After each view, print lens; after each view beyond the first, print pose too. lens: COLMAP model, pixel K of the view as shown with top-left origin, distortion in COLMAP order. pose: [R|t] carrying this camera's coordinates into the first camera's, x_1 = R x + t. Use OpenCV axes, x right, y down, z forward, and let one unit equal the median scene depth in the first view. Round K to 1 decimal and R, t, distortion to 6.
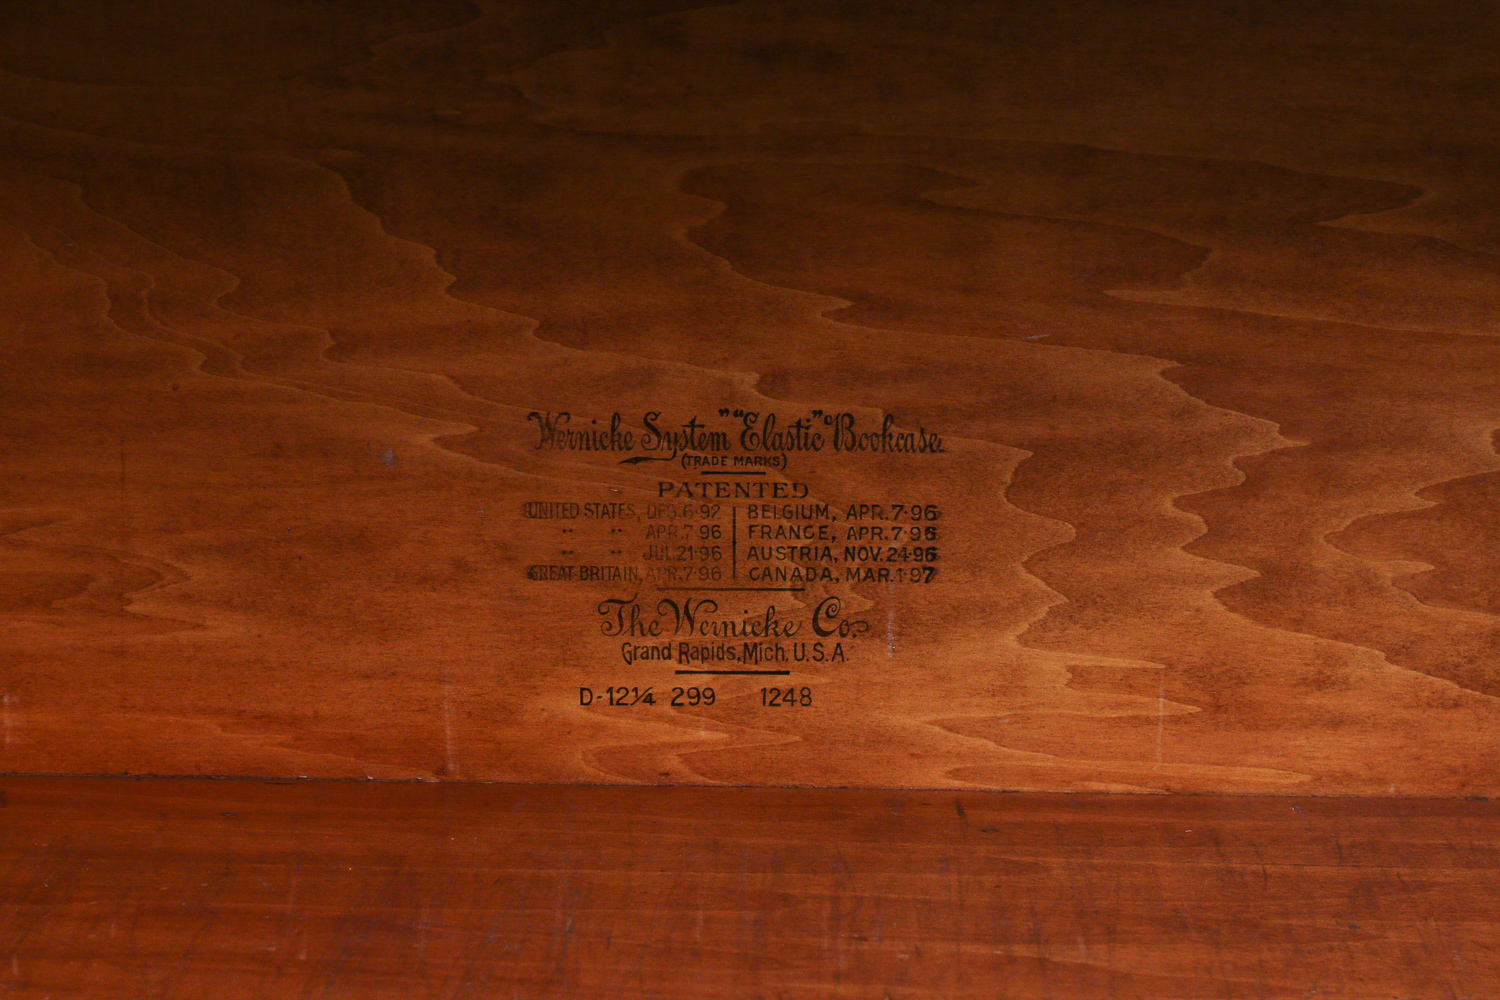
lens RADIAL K [[4348.2, 0, 759.3], [0, 4348.2, 496.6], [0, 0, 1]] dist [0.048354, 0.000000]
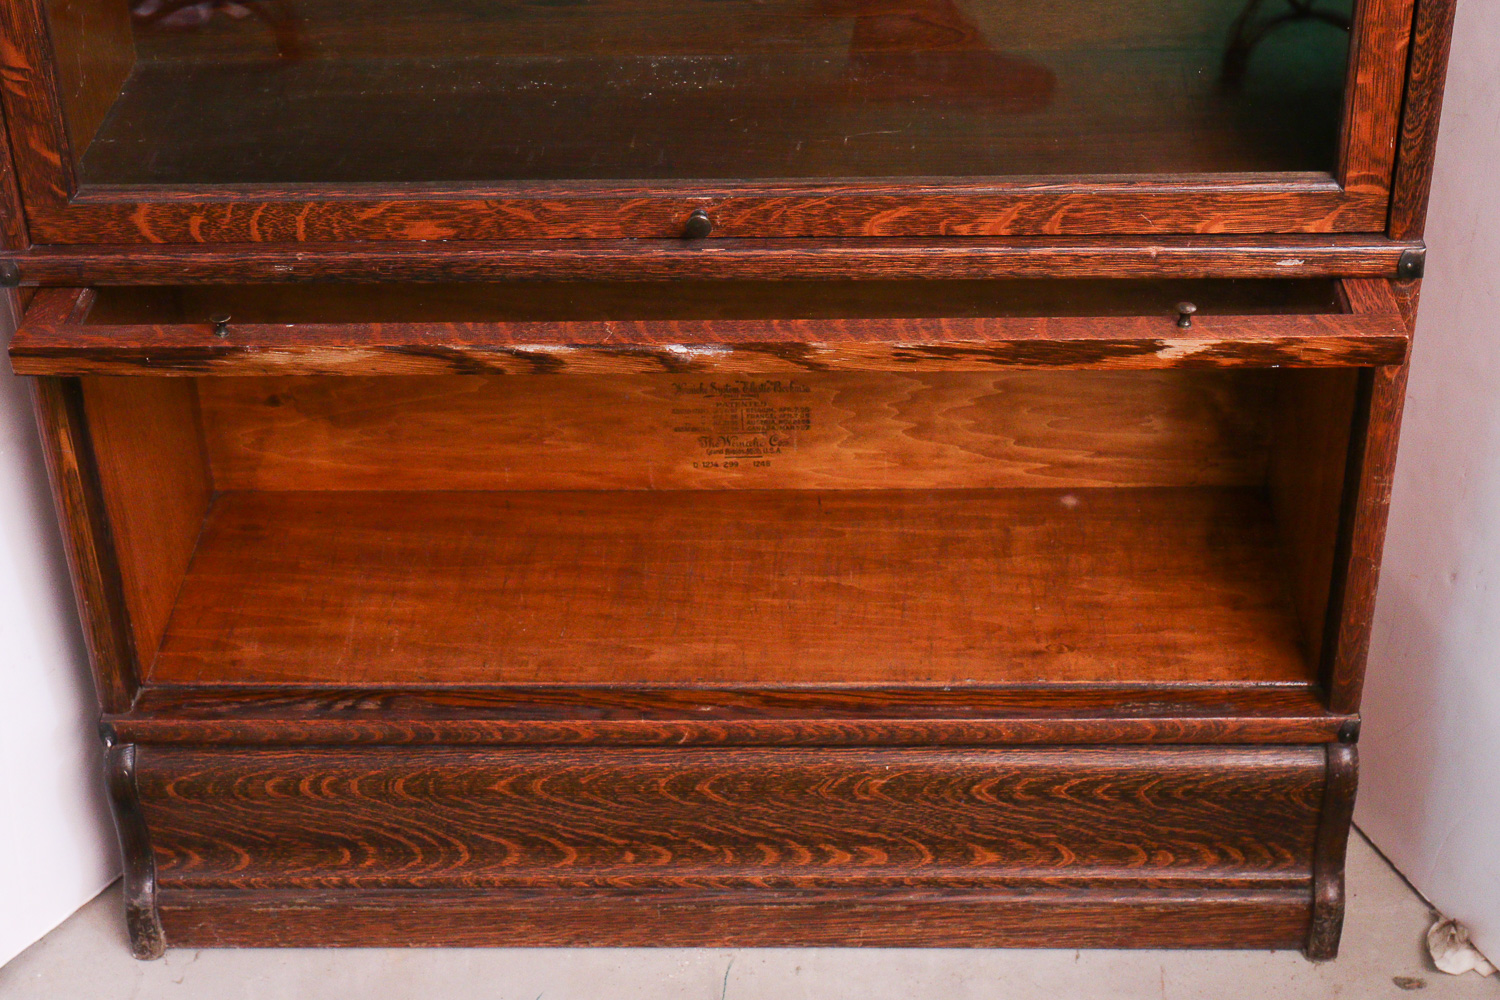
lens RADIAL K [[2500.3, 0, 753.3], [0, 2500.3, 496.5], [0, 0, 1]] dist [-0.037392, 0.000000]
pose [[0.998875, -0.020205, -0.042890, 0.075194], [0.033835, 0.937500, 0.346336, -0.539990], [0.033212, -0.347398, 0.937129, -0.644219]]
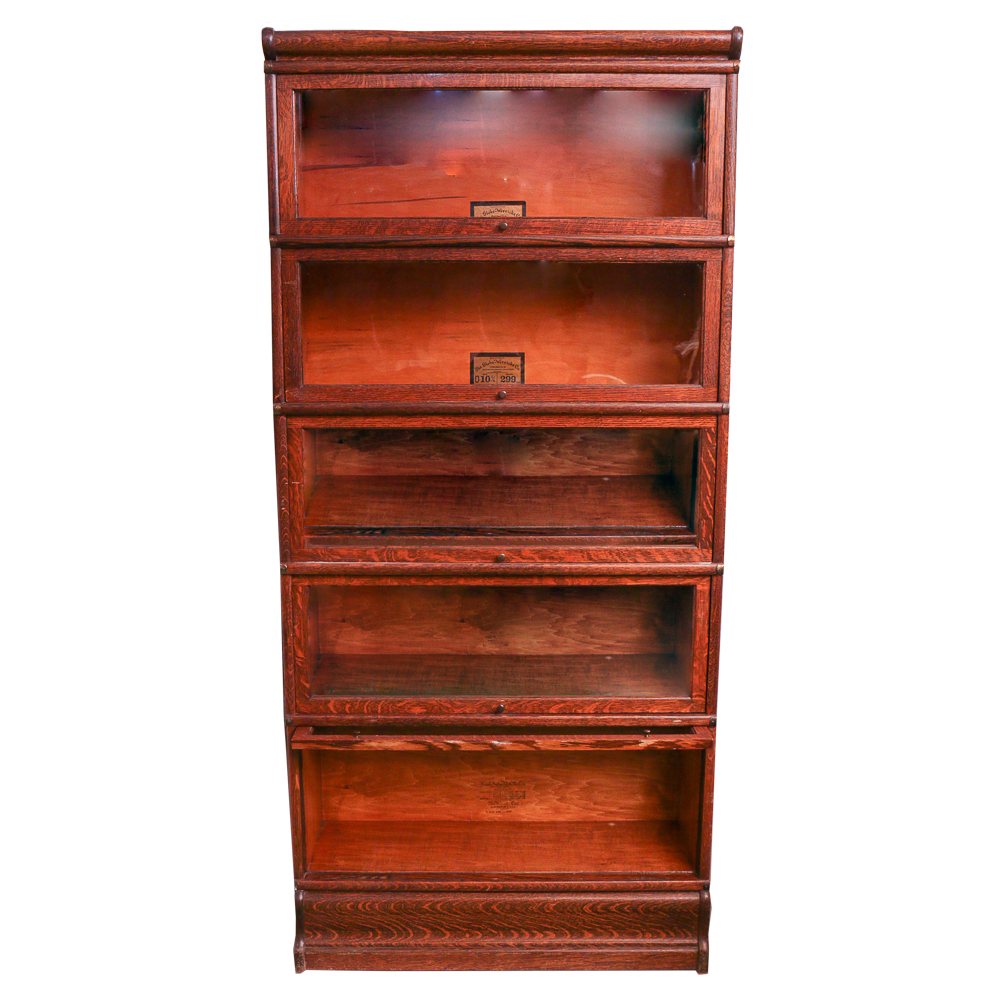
lens RADIAL K [[1168.6, 0, 484.3], [0, 1168.6, 513.4], [0, 0, 1]] dist [-0.093386, 0.000000]
pose [[0.999870, -0.016106, 0.000326, -0.035669], [0.016101, 0.998432, -0.053612, -0.447855], [0.000538, 0.053610, 0.998562, -1.455308]]
